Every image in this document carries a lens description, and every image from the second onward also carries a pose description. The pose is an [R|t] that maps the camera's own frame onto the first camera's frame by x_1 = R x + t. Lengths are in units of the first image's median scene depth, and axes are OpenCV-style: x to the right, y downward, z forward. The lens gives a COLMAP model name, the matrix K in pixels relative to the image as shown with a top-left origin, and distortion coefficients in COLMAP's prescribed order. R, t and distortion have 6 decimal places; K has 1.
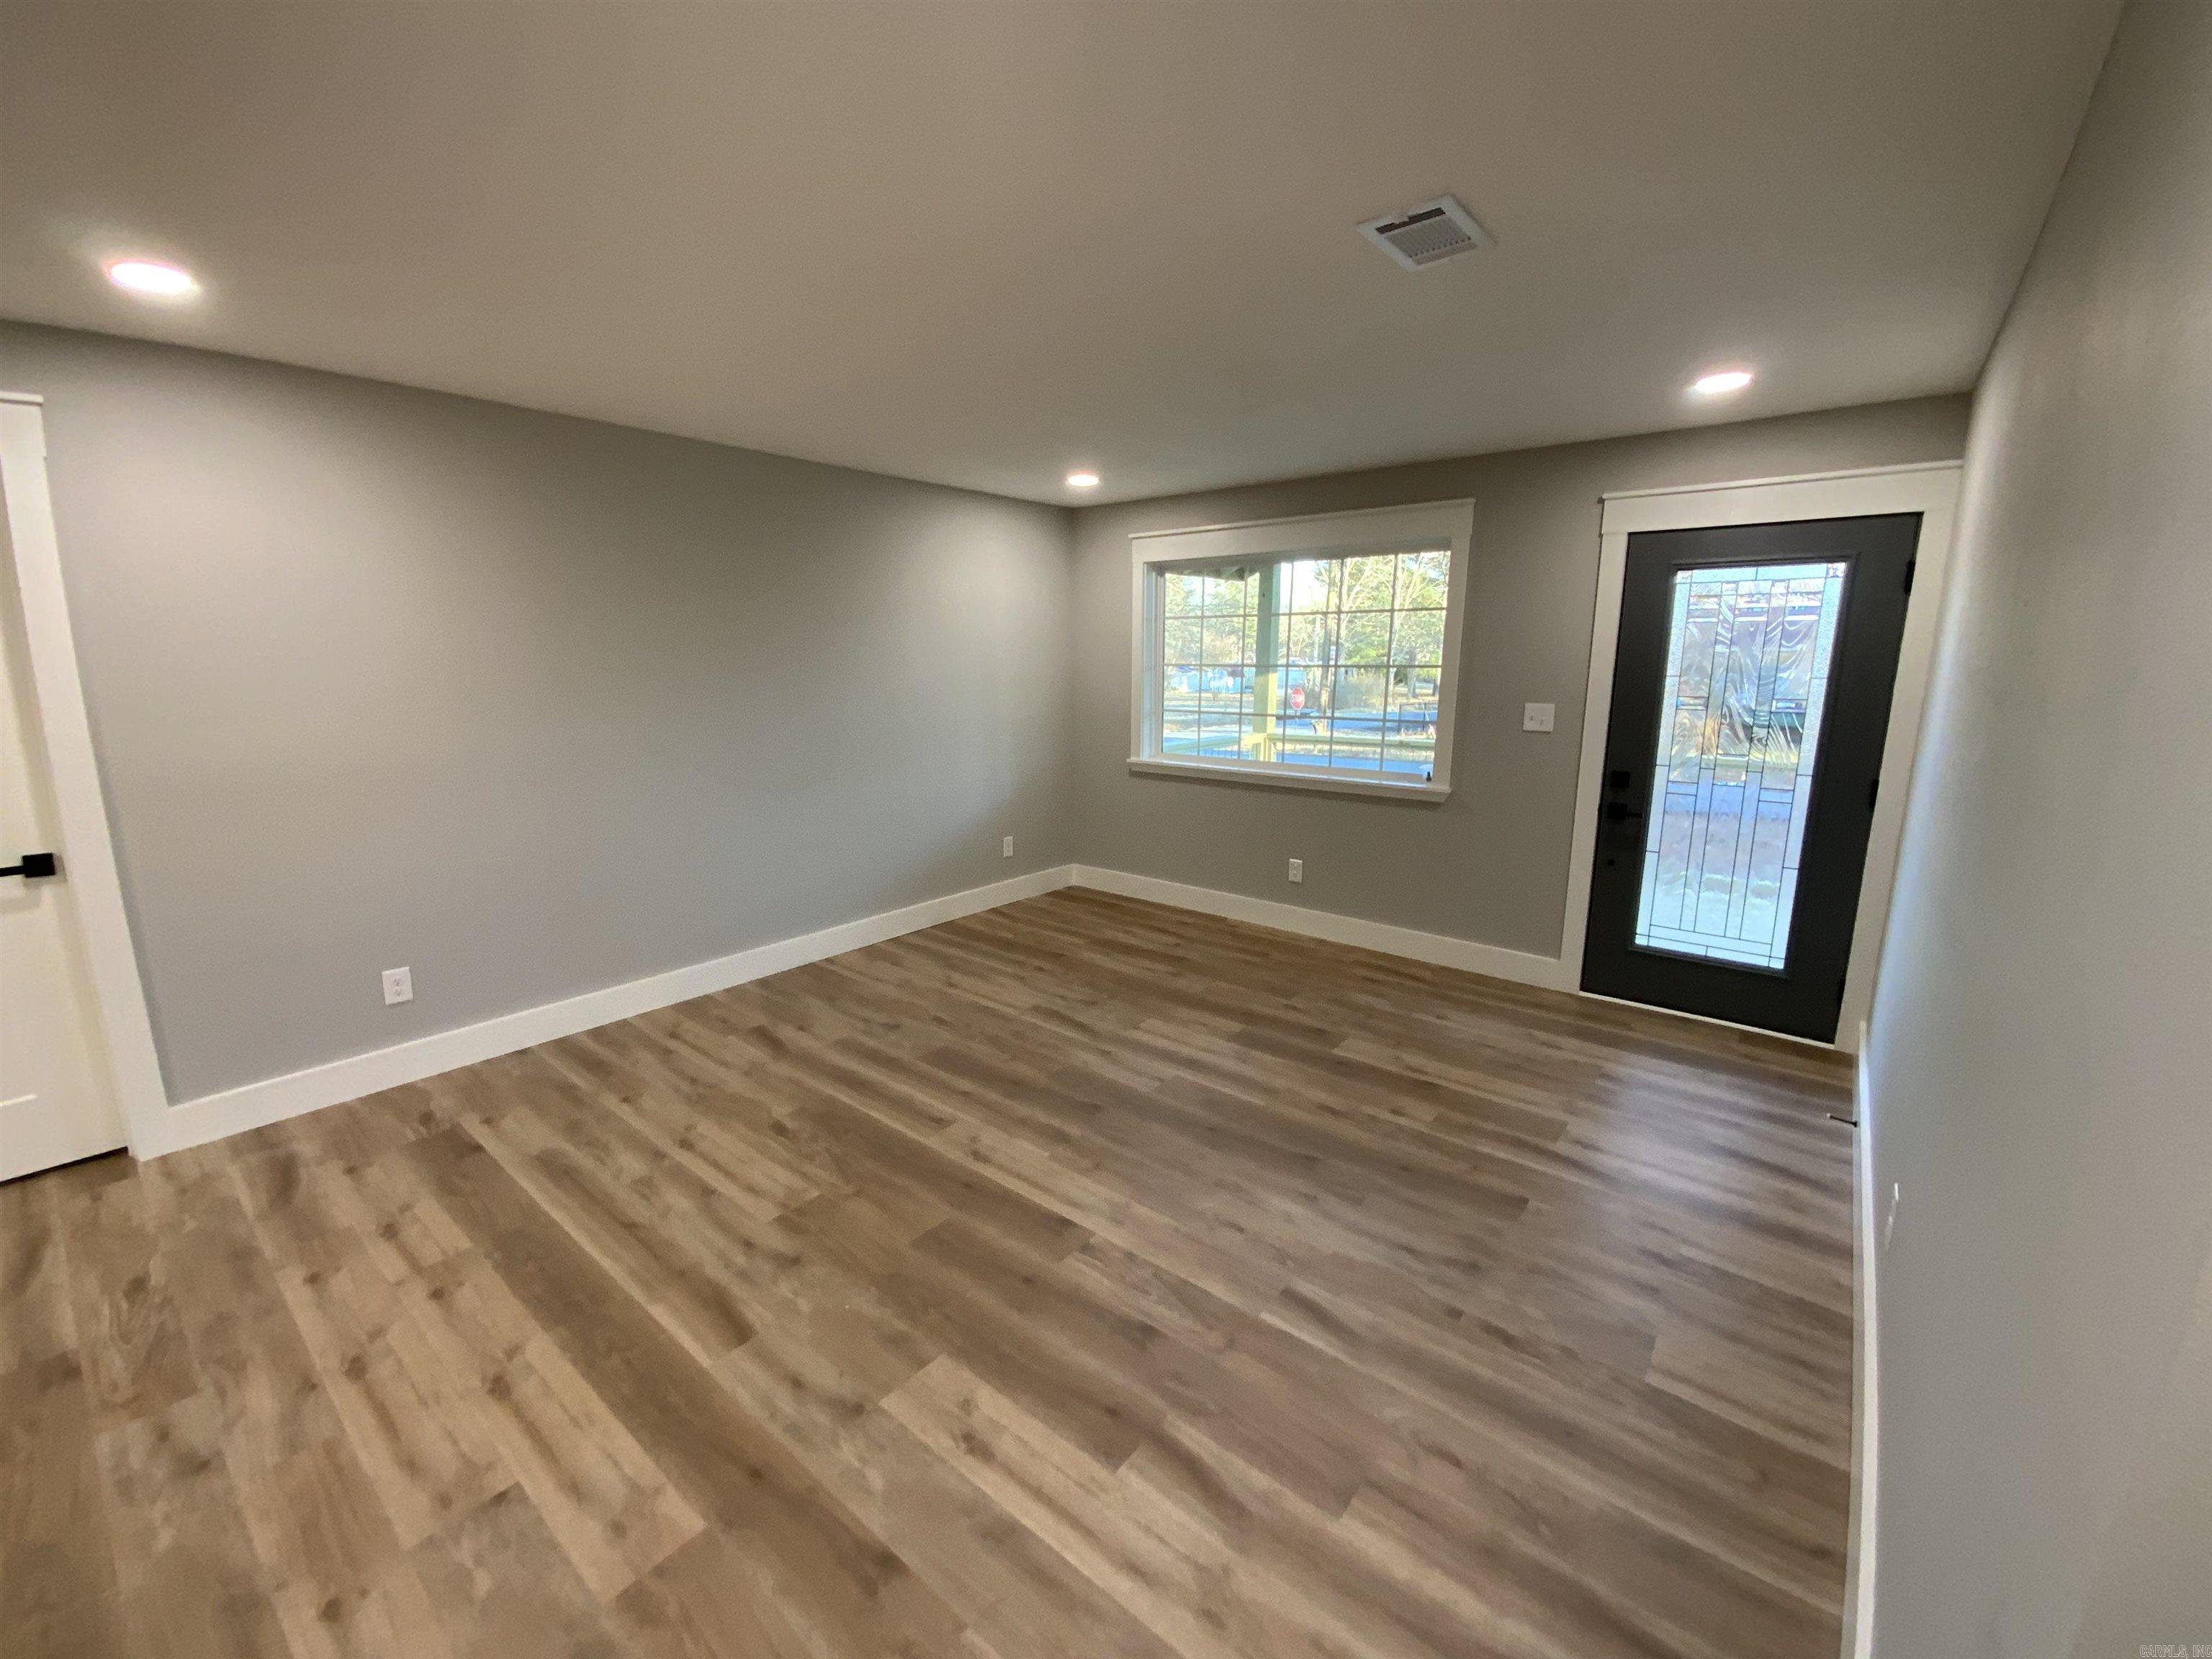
lens RADIAL K [[894.1, 0, 1113.2], [0, 894.1, 820.6], [0, 0, 1]] dist [0.008880, -0.011935]
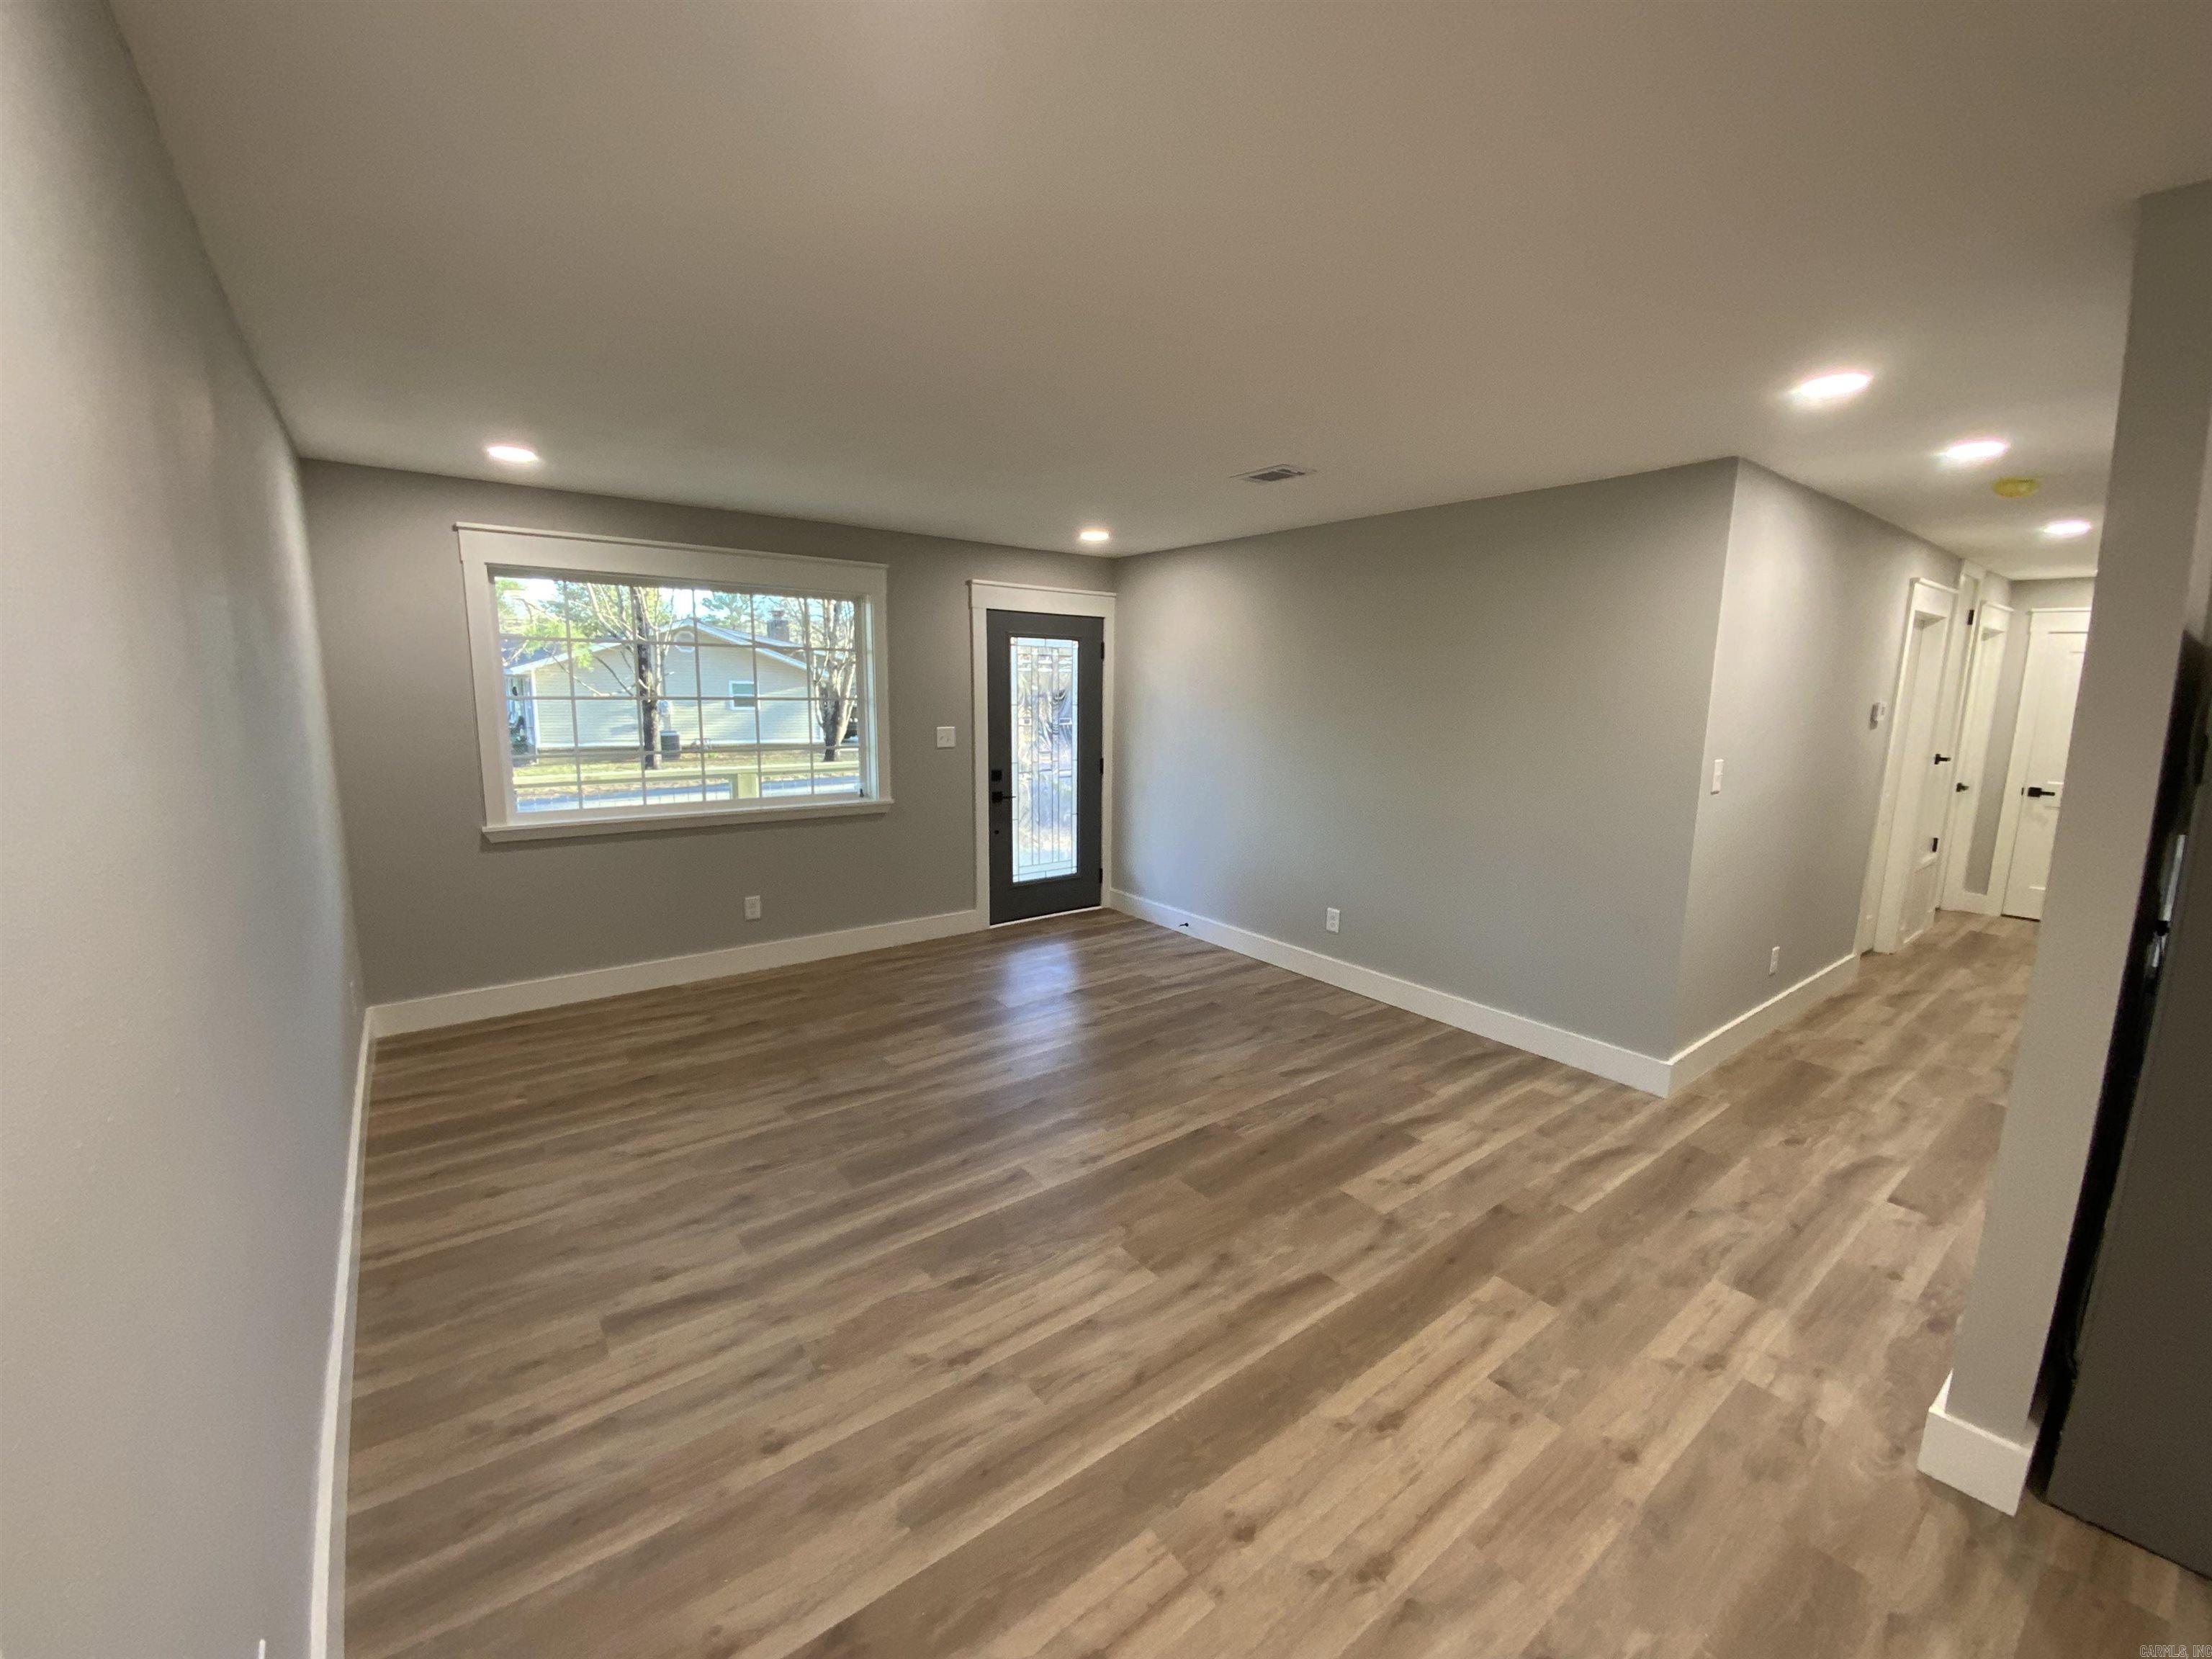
lens RADIAL K [[894.1, 0, 1095.3], [0, 894.1, 819.5], [0, 0, 1]] dist [0.008880, -0.011935]
pose [[0.247548, -0.148024, 0.957501, -0.972584], [0.169744, 0.979601, 0.107555, -0.125382], [-0.953890, 0.135905, 0.267625, 0.560214]]
